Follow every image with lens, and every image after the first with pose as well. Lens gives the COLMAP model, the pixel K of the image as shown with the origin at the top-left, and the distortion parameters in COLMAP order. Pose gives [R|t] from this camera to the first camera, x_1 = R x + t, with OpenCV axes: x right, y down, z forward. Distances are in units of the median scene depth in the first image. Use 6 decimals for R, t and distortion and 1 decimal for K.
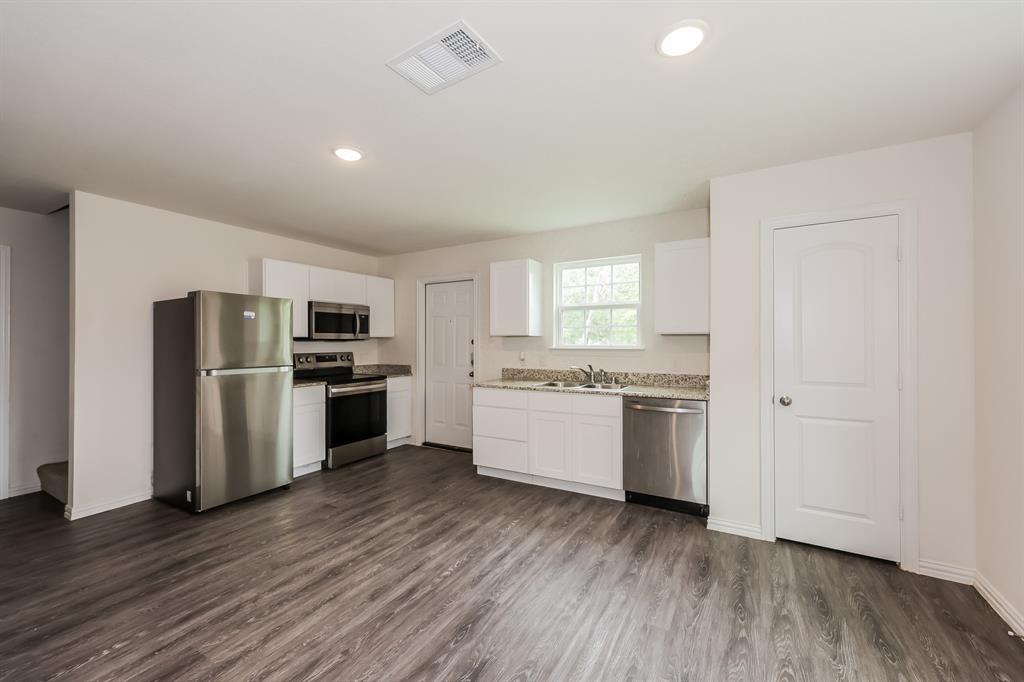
lens RADIAL K [[410.5, 0, 510.7], [0, 410.5, 341.0], [0, 0, 1]] dist [0.001962, 0.000013]
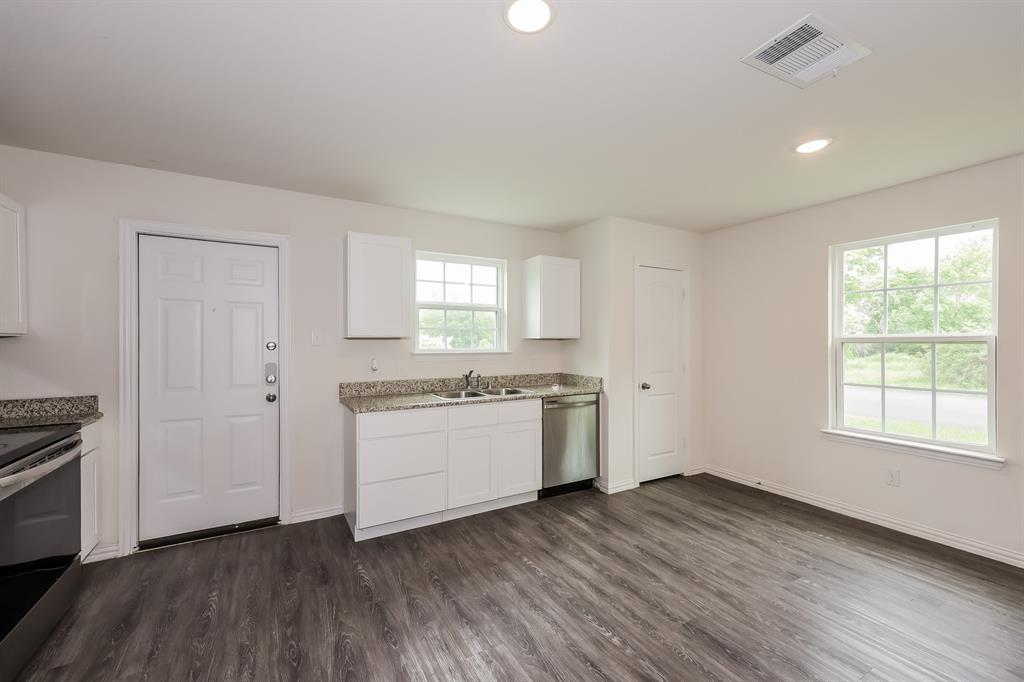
lens RADIAL K [[410.5, 0, 506.2], [0, 410.5, 346.6], [0, 0, 1]] dist [0.001962, 0.000013]
pose [[0.510337, -0.004856, 0.859961, -0.639900], [-0.000296, 0.999983, 0.005823, -0.000340], [-0.859974, -0.003226, 0.510327, 0.534432]]
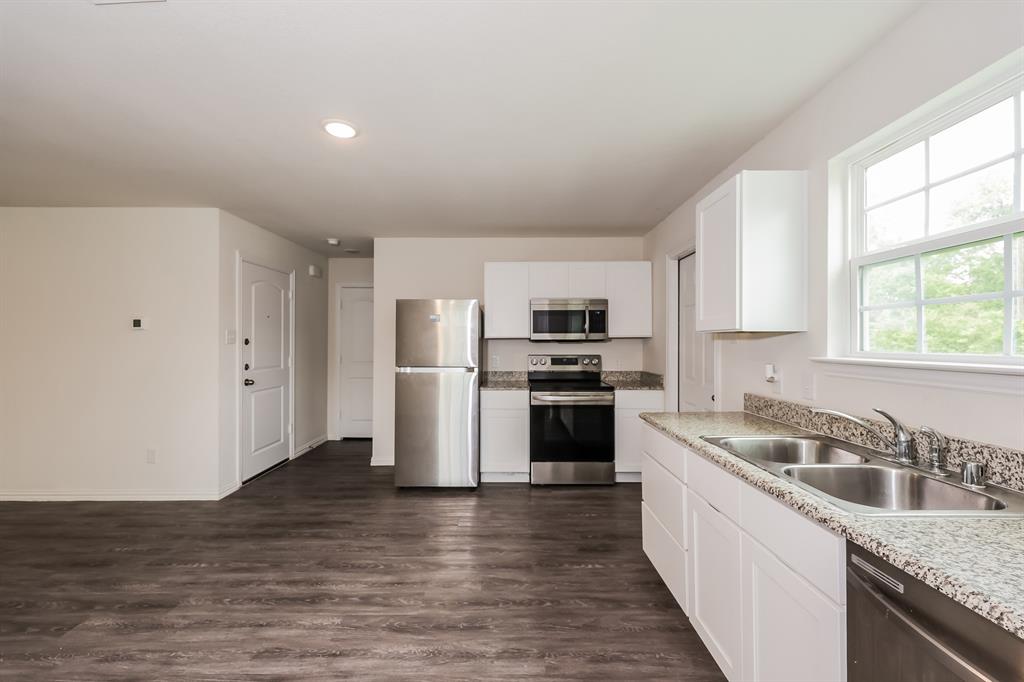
lens RADIAL K [[410.5, 0, 509.7], [0, 410.5, 337.2], [0, 0, 1]] dist [0.001962, 0.000013]
pose [[0.499080, -0.009387, -0.866505, 0.390351], [-0.000272, 0.999940, -0.010989, -0.000356], [0.866556, 0.005720, 0.499047, 0.628905]]
